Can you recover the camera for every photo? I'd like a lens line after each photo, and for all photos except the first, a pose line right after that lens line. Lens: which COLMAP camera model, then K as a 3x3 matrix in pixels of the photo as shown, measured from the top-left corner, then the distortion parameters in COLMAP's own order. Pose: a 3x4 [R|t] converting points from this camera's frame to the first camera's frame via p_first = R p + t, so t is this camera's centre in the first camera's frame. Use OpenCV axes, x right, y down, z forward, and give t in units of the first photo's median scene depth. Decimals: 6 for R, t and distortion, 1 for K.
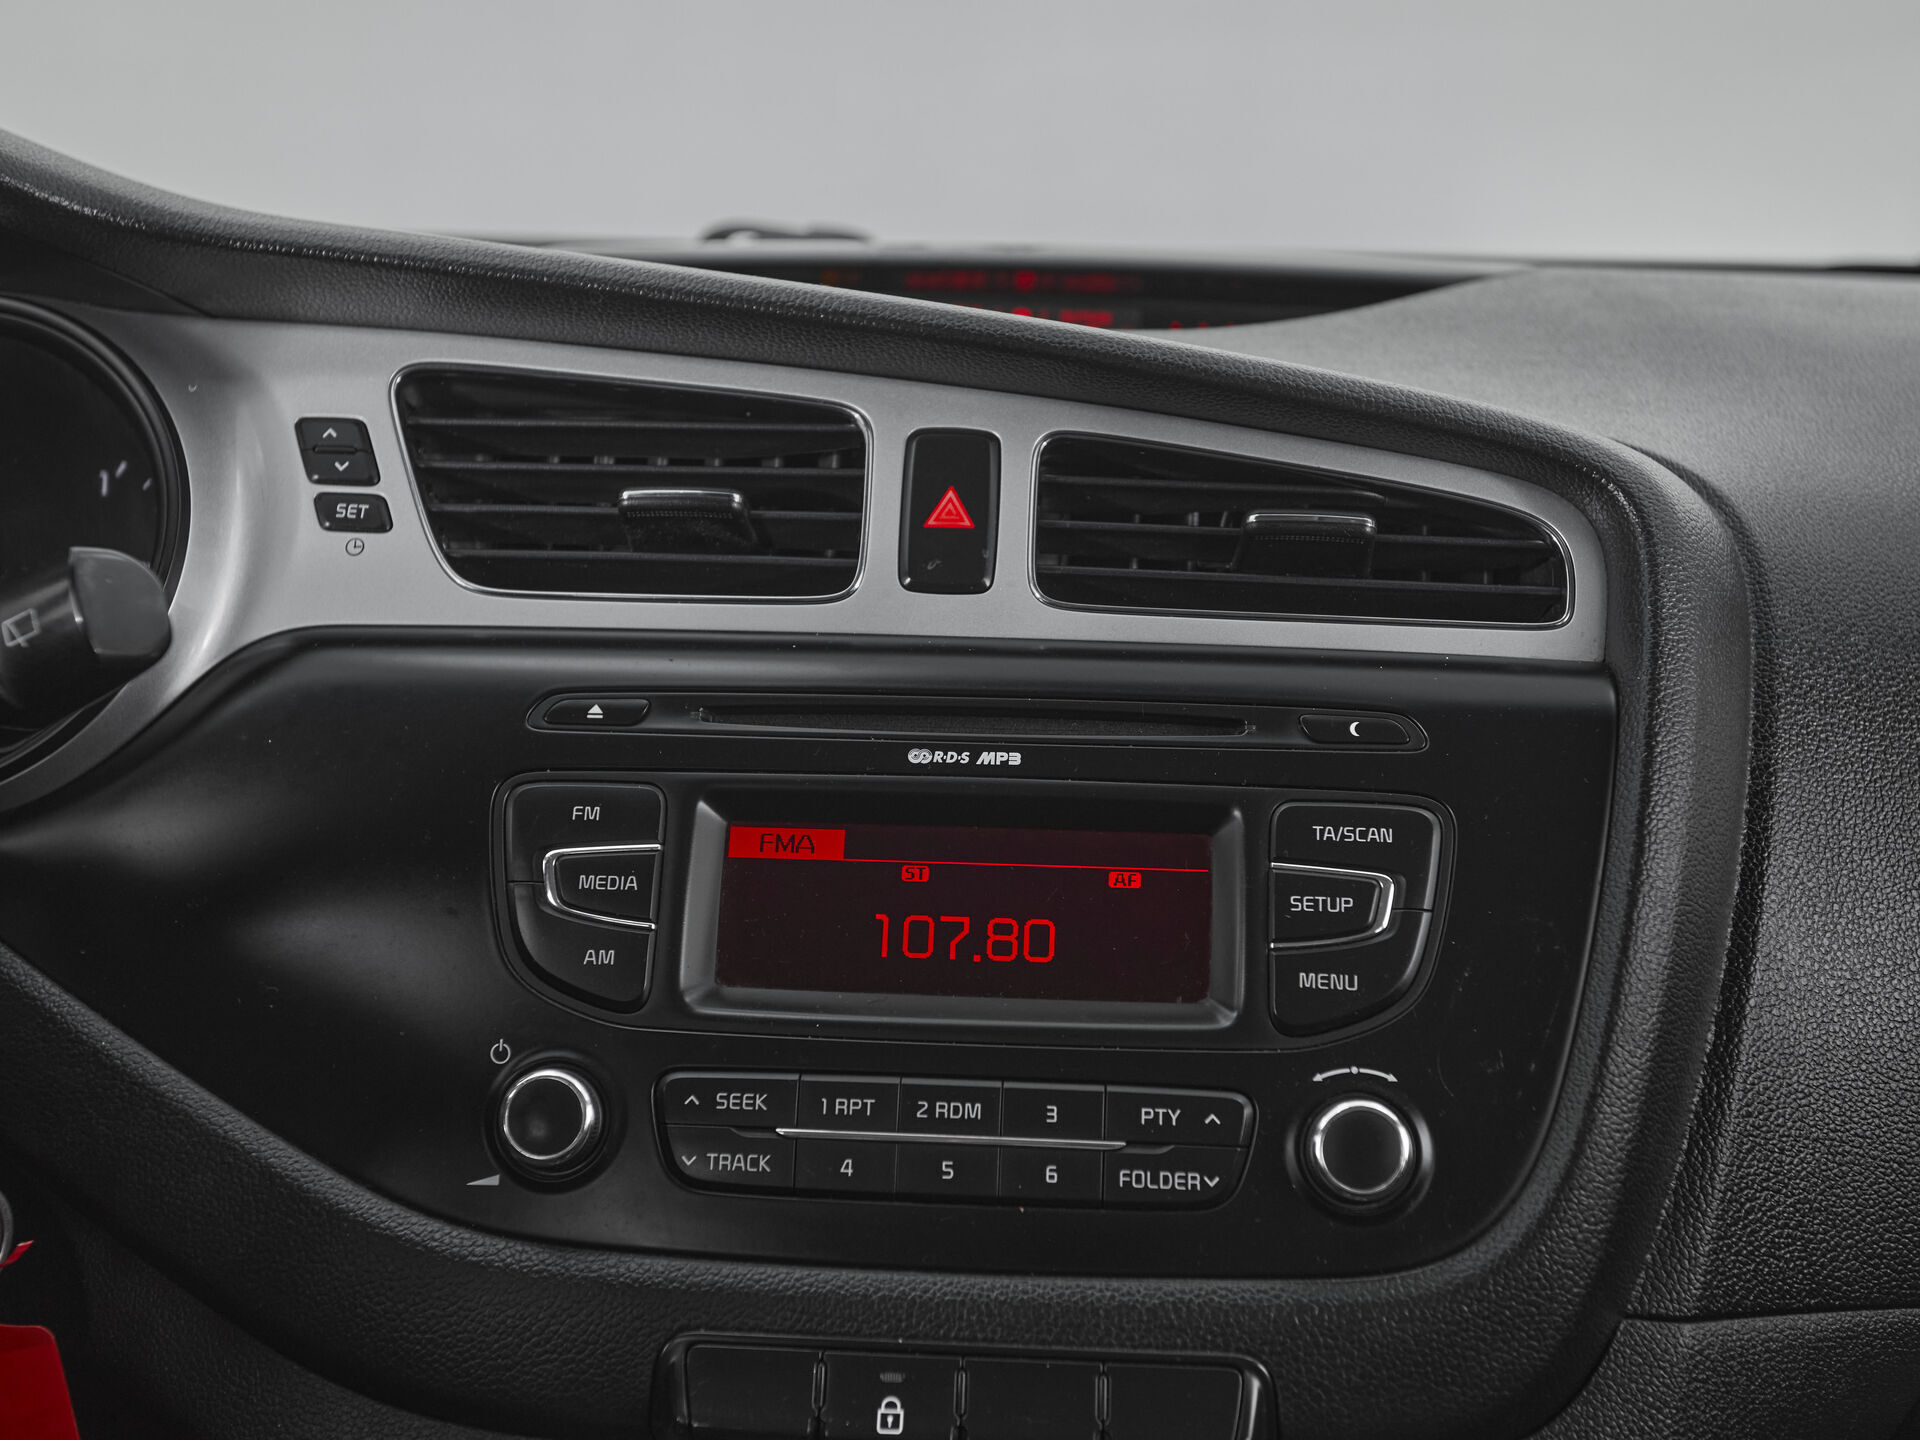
lens RADIAL K [[2259.1, 0, 947.4], [0, 2259.1, 723.4], [0, 0, 1]] dist [0.023932, 0.000000]
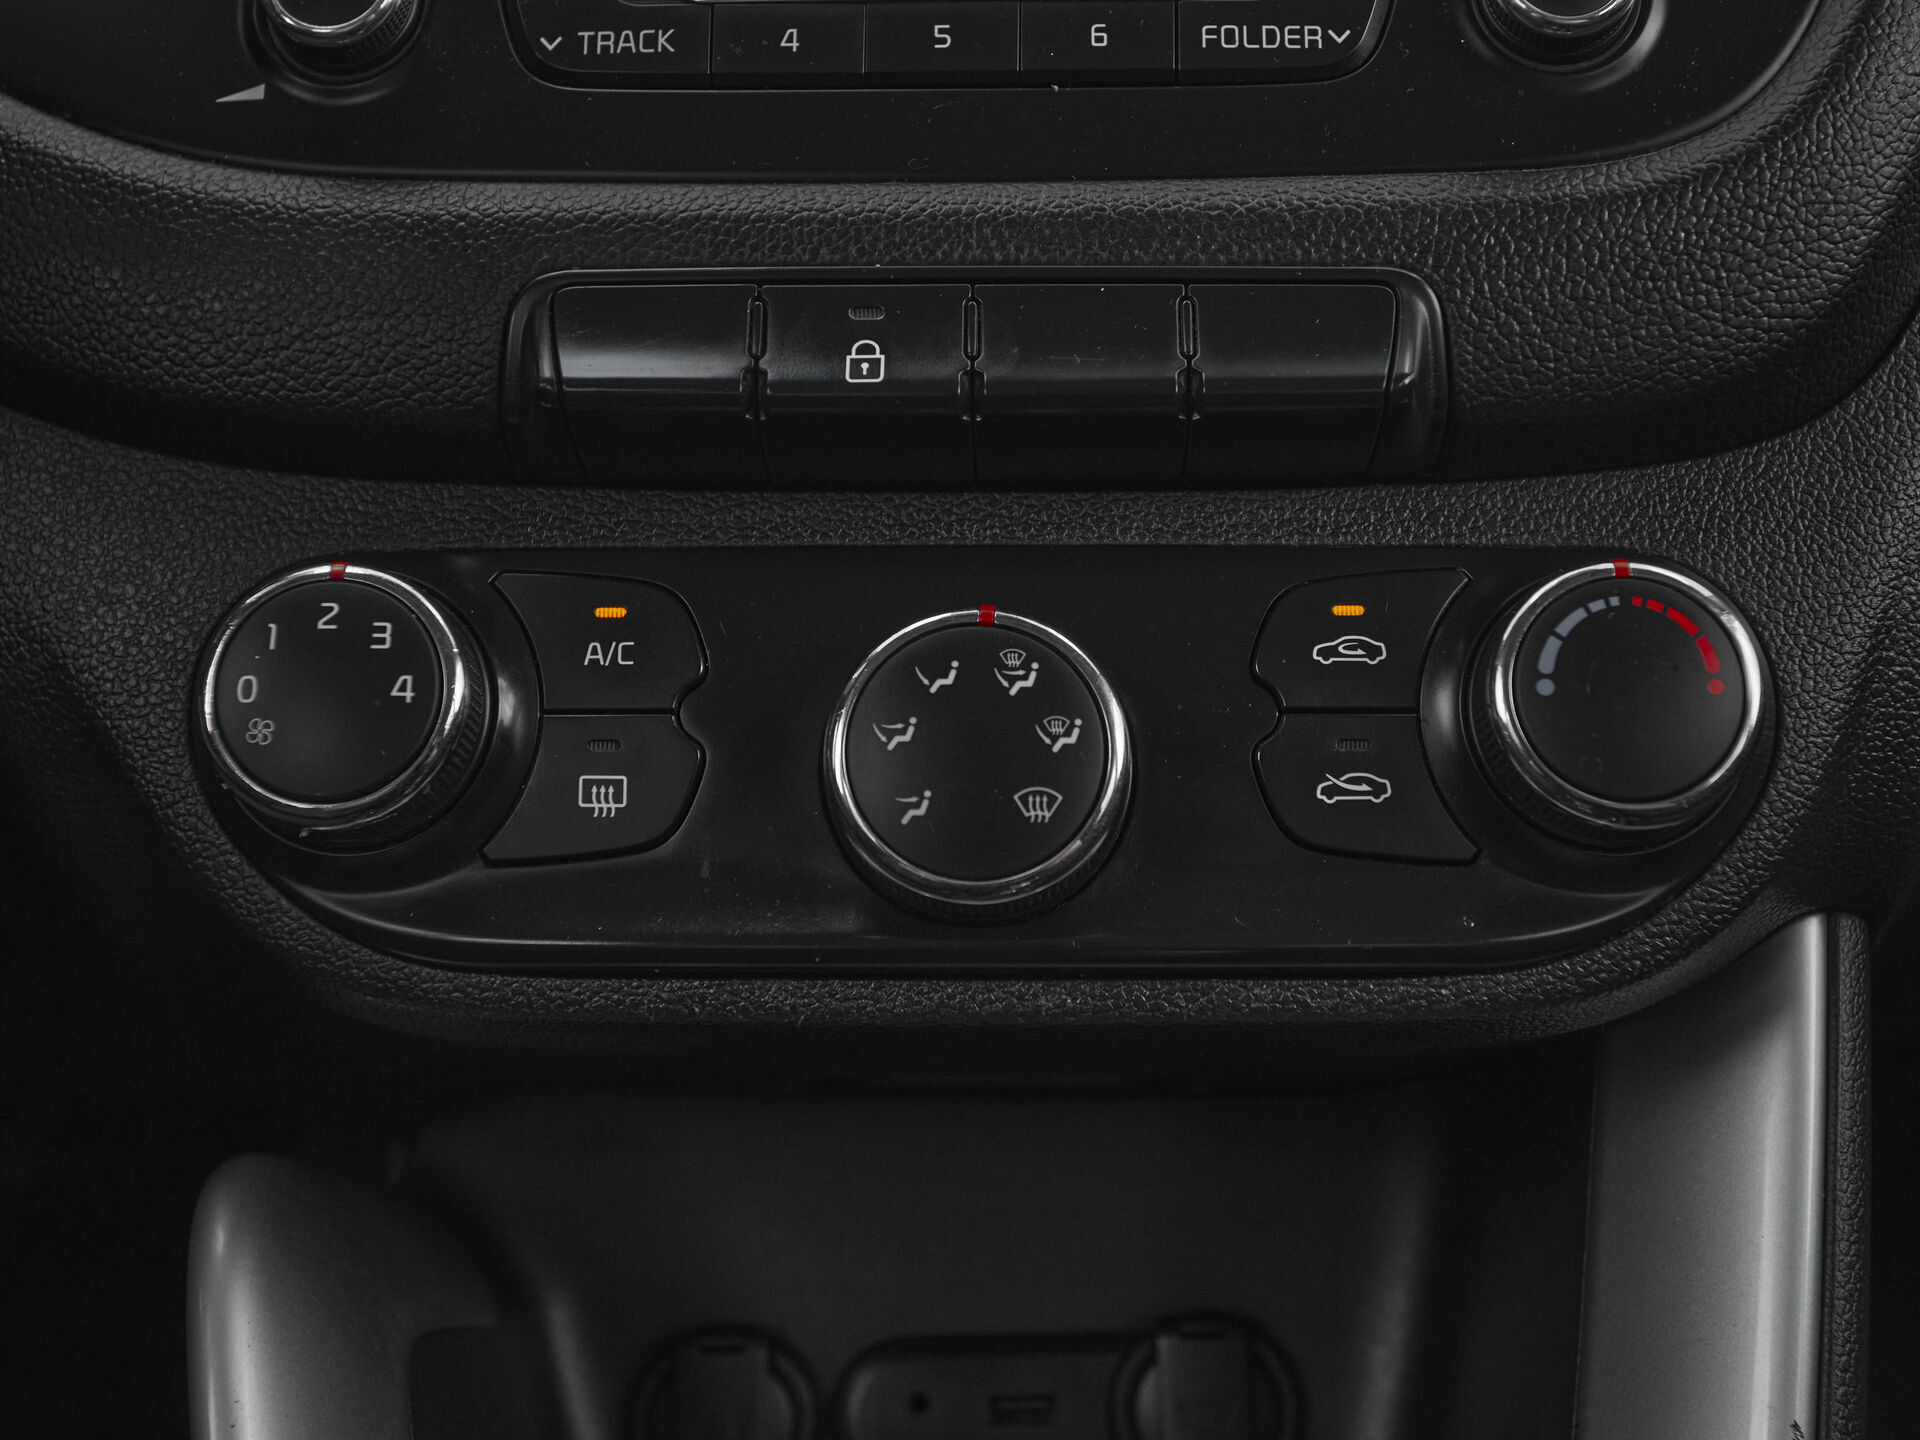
lens RADIAL K [[2554.5, 0, 968.3], [0, 2554.5, 609.6], [0, 0, 1]] dist [0.022763, 0.000000]
pose [[0.999201, -0.021277, 0.033840, -0.020567], [0.021016, 0.999747, 0.008056, 0.348399], [-0.034002, -0.007338, 0.999395, 0.240289]]
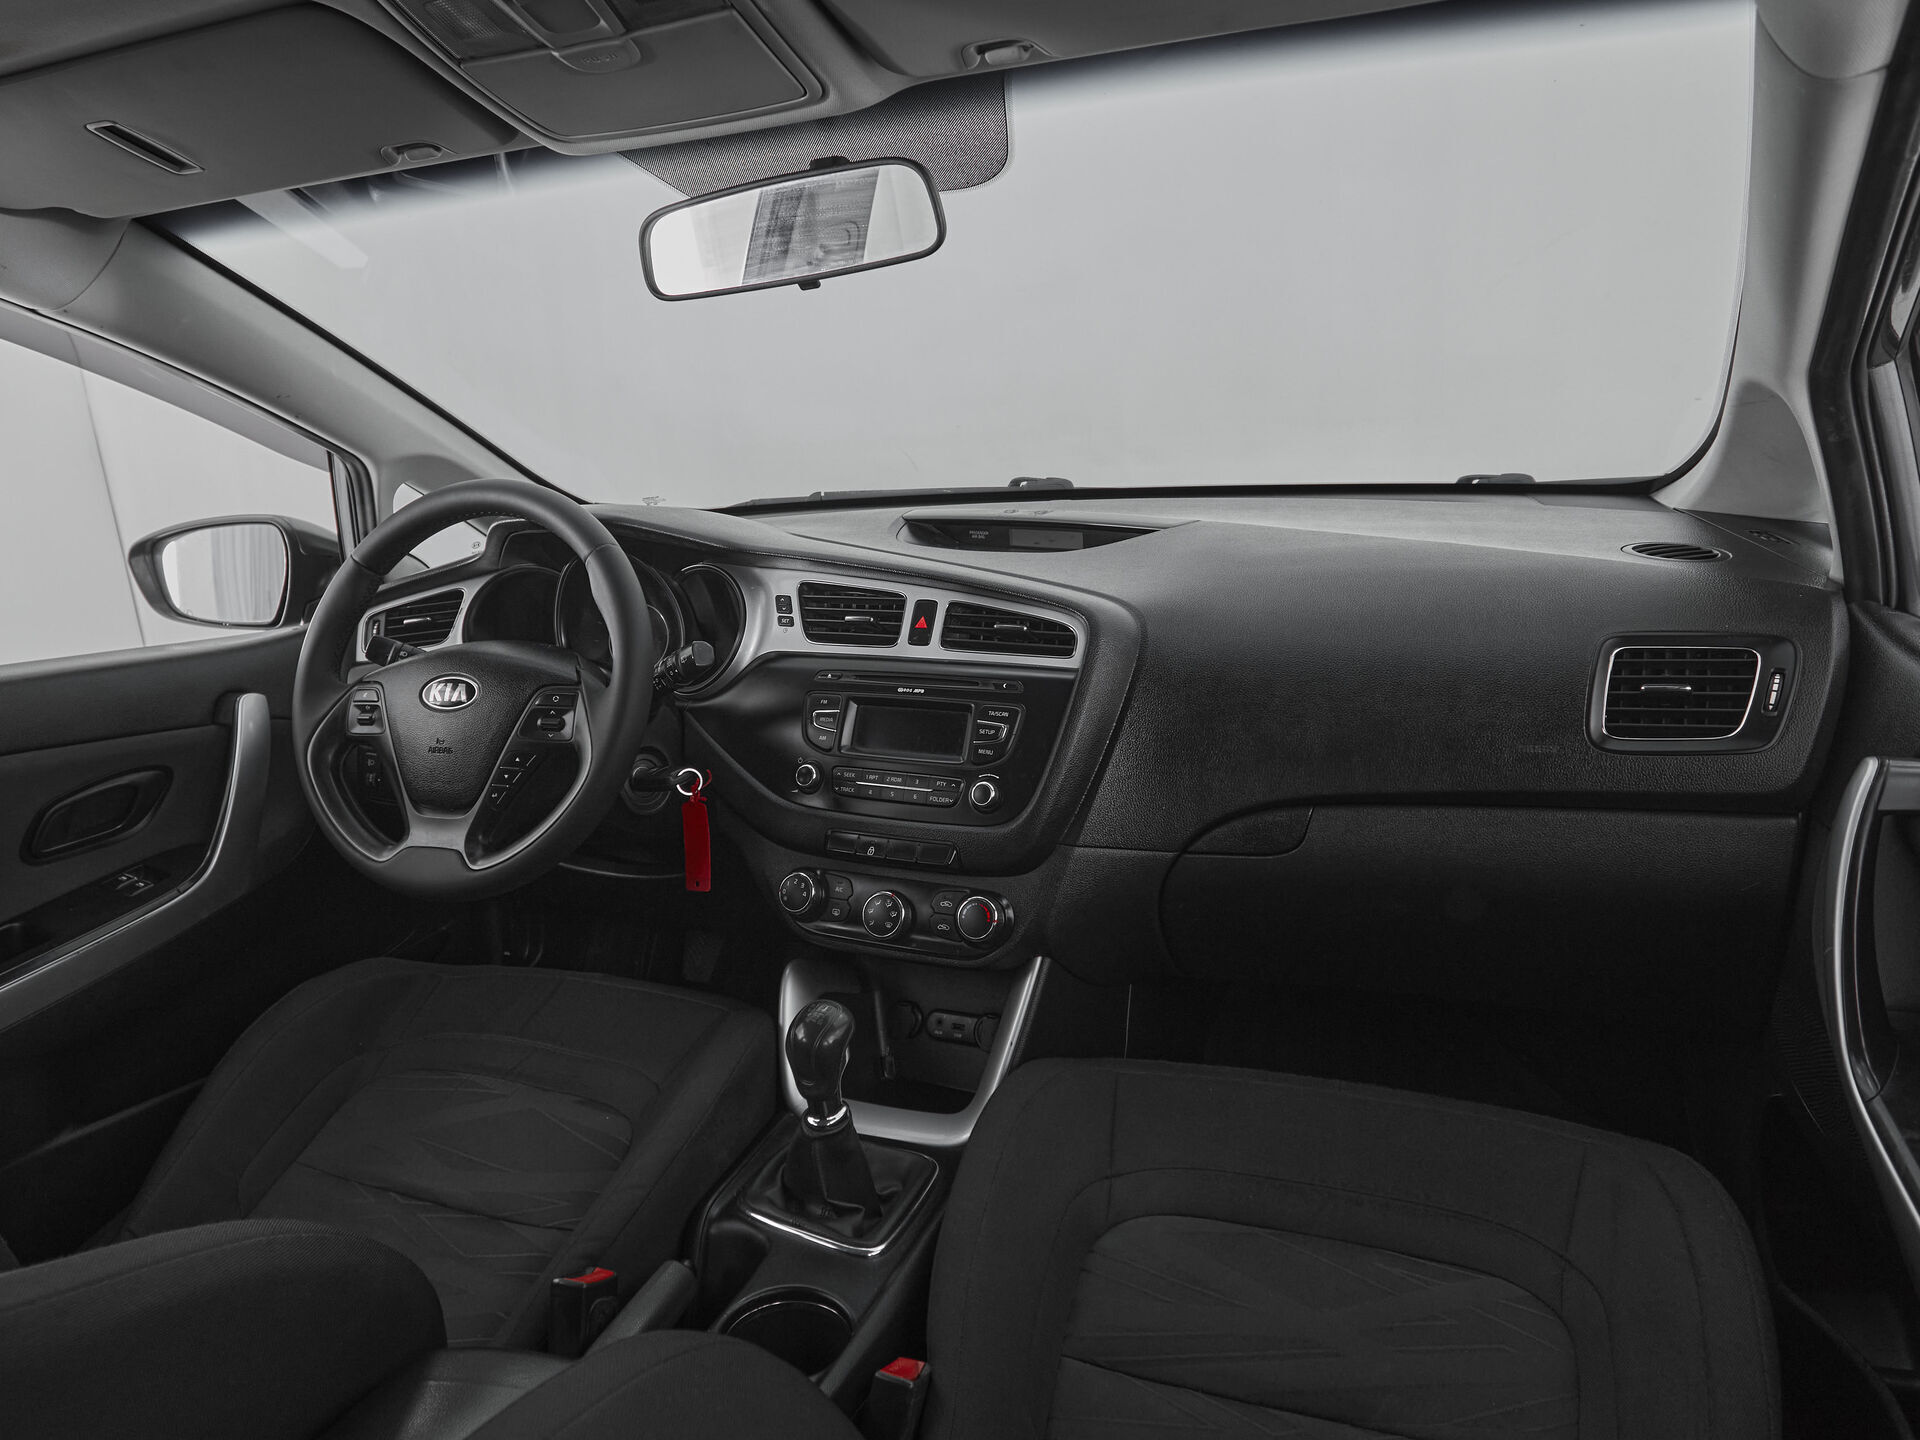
lens RADIAL K [[1316.9, 0, 881.3], [0, 1316.9, 728.2], [0, 0, 1]] dist [-0.001378, -0.000031]
pose [[0.904624, 0.039306, -0.424394, 0.936234], [-0.008011, 0.997131, 0.075275, -0.090934], [0.426135, -0.064696, 0.902343, -1.068785]]
